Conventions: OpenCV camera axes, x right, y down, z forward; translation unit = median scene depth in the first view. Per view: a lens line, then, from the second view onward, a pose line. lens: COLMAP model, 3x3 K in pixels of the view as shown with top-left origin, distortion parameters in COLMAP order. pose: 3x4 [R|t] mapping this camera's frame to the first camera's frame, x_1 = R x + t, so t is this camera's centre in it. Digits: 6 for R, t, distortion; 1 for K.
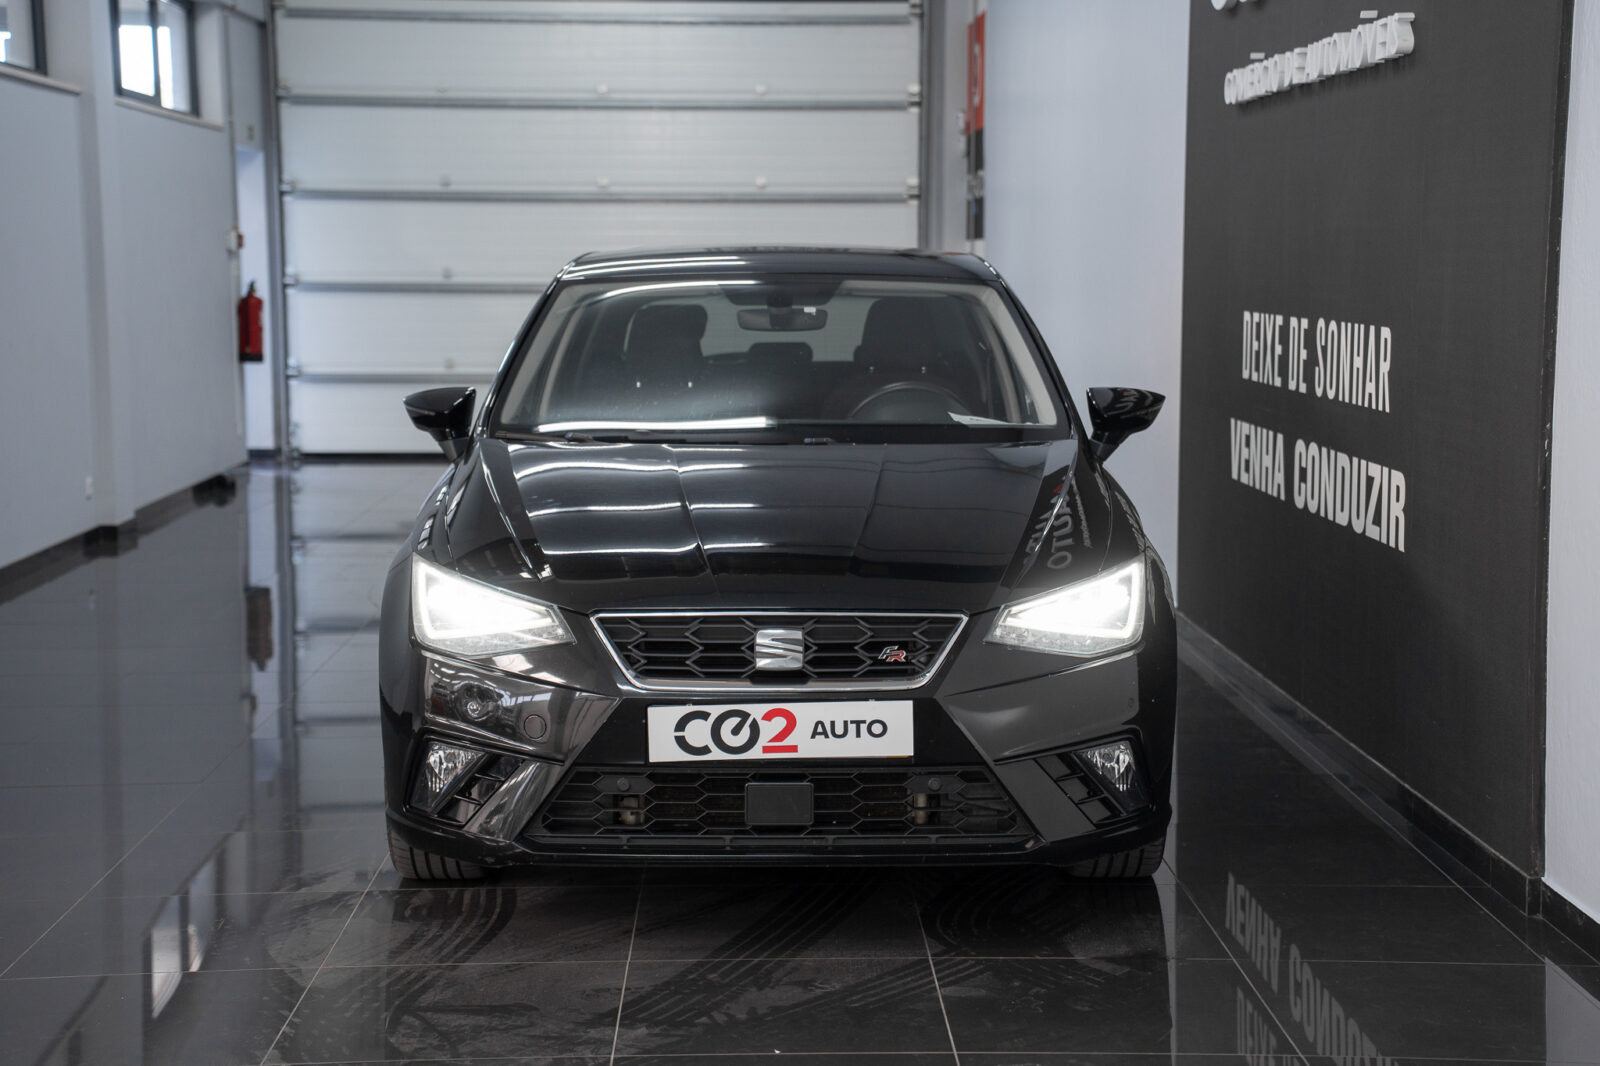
lens RADIAL K [[2549.8, 0, 800.0], [0, 2549.8, 533.0], [0, 0, 1]] dist [0.263046, 0.949804]
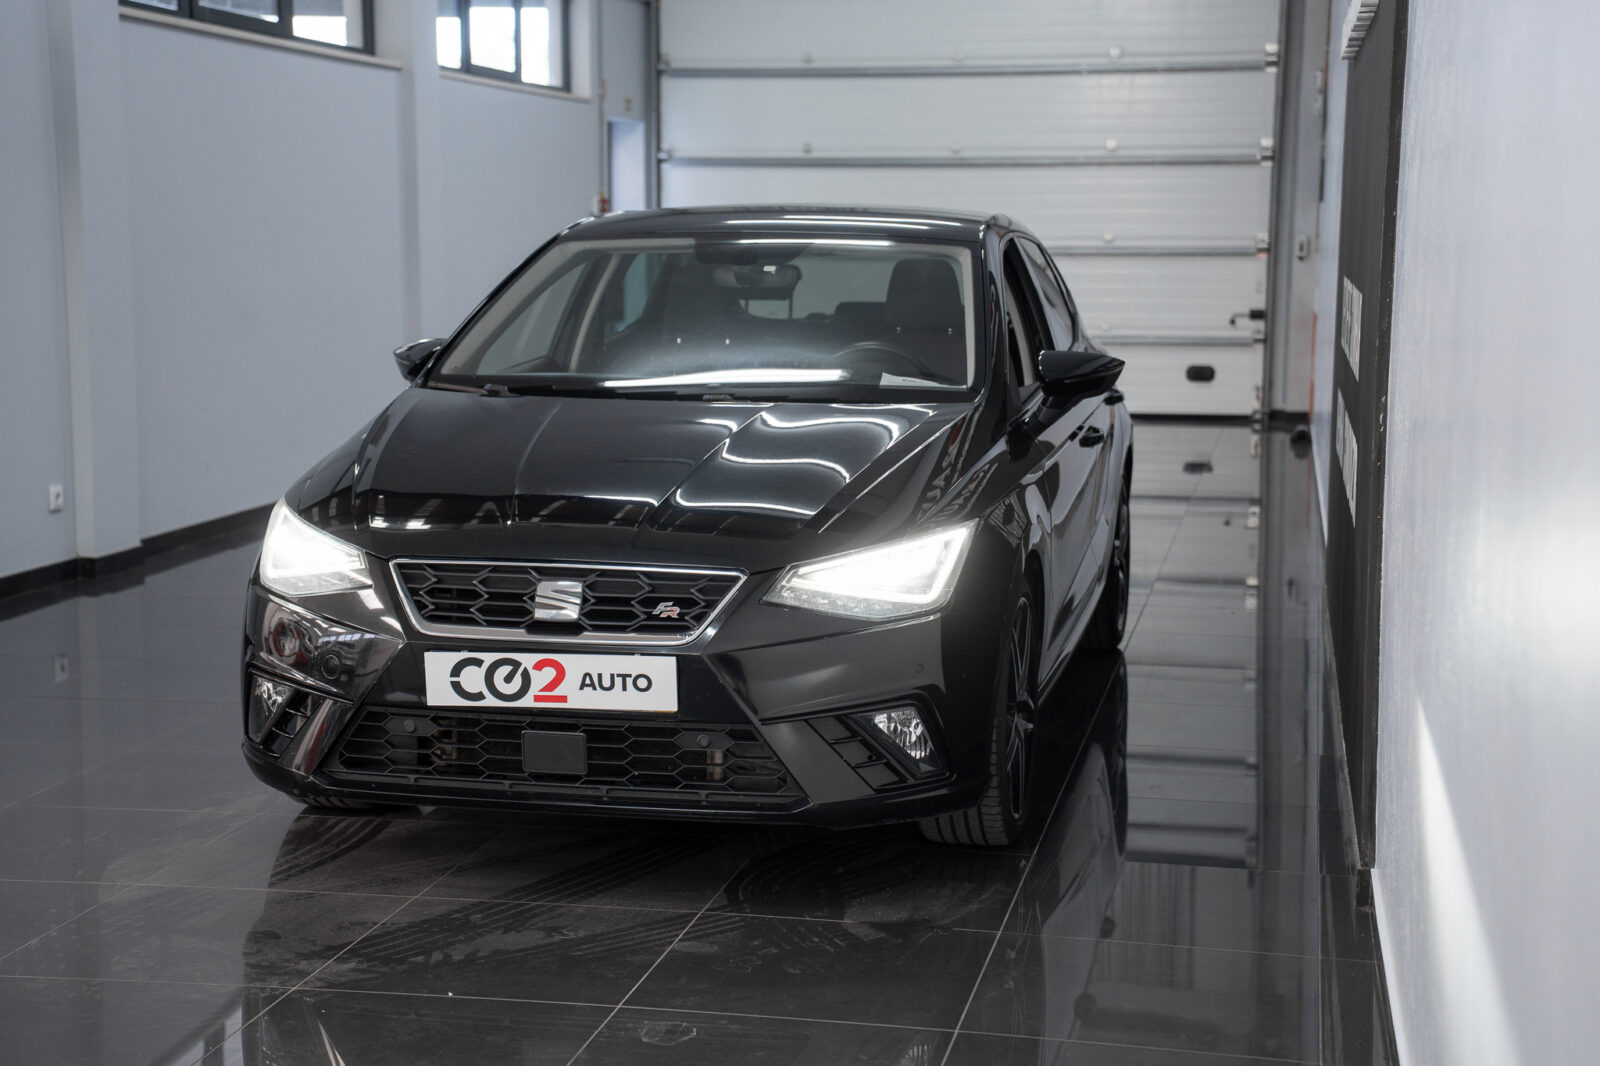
lens RADIAL K [[2451.2, 0, 800.0], [0, 2451.2, 533.0], [0, 0, 1]] dist [0.287890, 0.024987]
pose [[0.974545, 0.035178, -0.221417, 0.300583], [-0.031218, 0.999284, 0.021361, -0.005164], [0.222010, -0.013905, 0.974945, 0.068821]]
